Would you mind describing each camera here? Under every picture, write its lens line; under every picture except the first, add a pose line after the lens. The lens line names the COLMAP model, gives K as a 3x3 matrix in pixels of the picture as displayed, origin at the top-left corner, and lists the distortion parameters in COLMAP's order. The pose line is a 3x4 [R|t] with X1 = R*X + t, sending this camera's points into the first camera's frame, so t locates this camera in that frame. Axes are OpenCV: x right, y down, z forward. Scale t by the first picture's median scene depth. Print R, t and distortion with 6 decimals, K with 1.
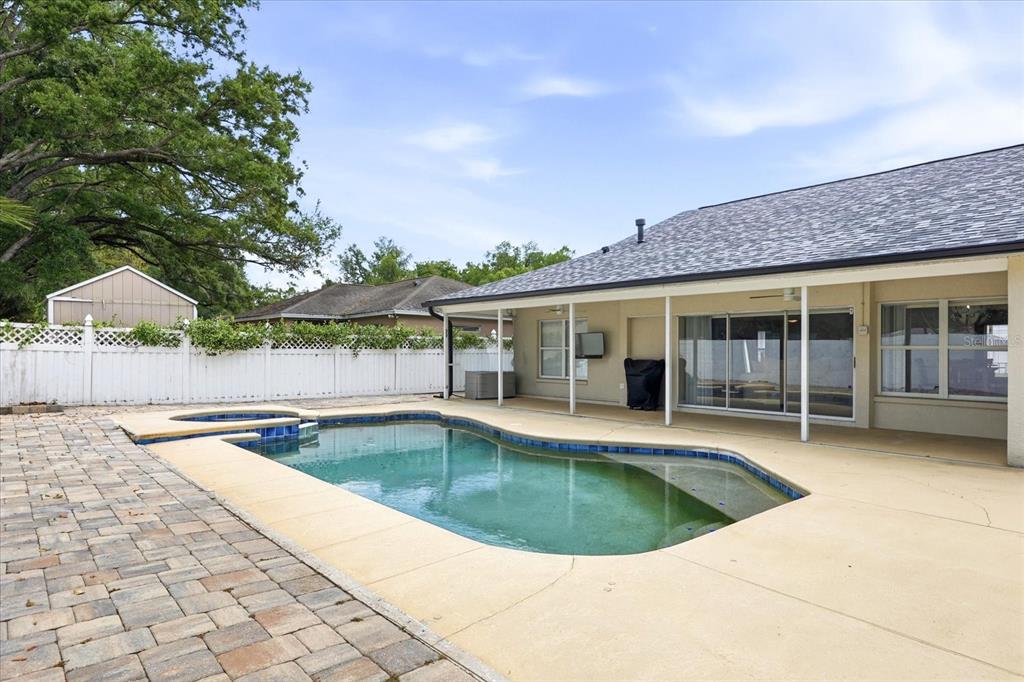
lens RADIAL K [[583.9, 0, 511.8], [0, 583.9, 356.3], [0, 0, 1]] dist [-0.000668, 0.000063]
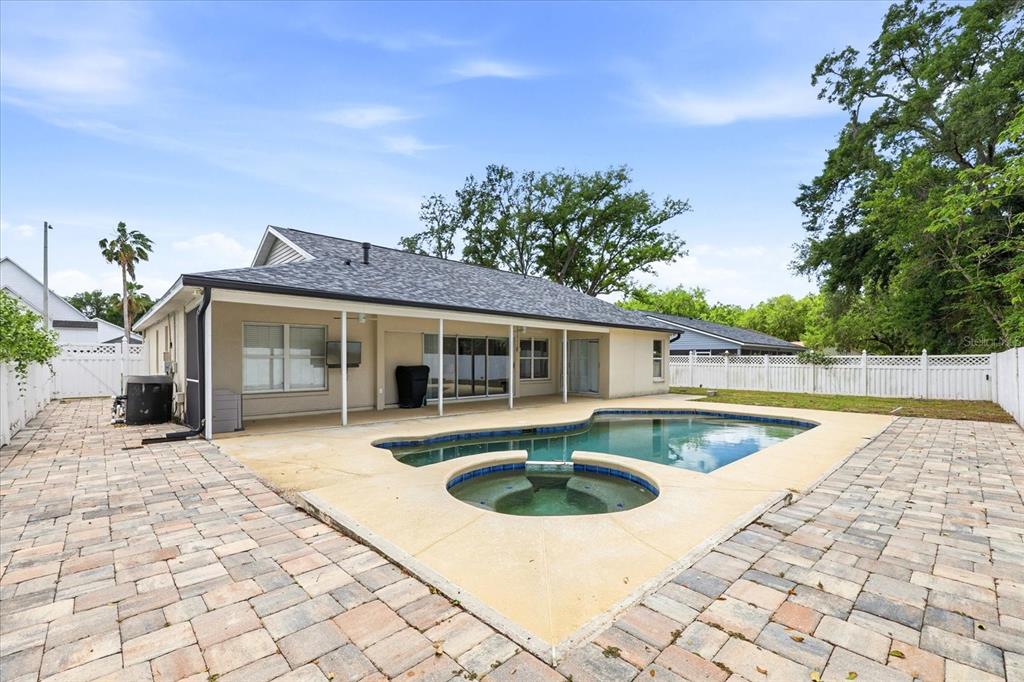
lens RADIAL K [[441.3, 0, 507.5], [0, 441.3, 343.5], [0, 0, 1]] dist [0.001743, 0.000245]
pose [[-0.023558, 0.028732, 0.999309, -0.756382], [0.000925, 0.999587, -0.028719, -0.017783], [-0.999722, 0.000248, -0.023575, 0.882553]]
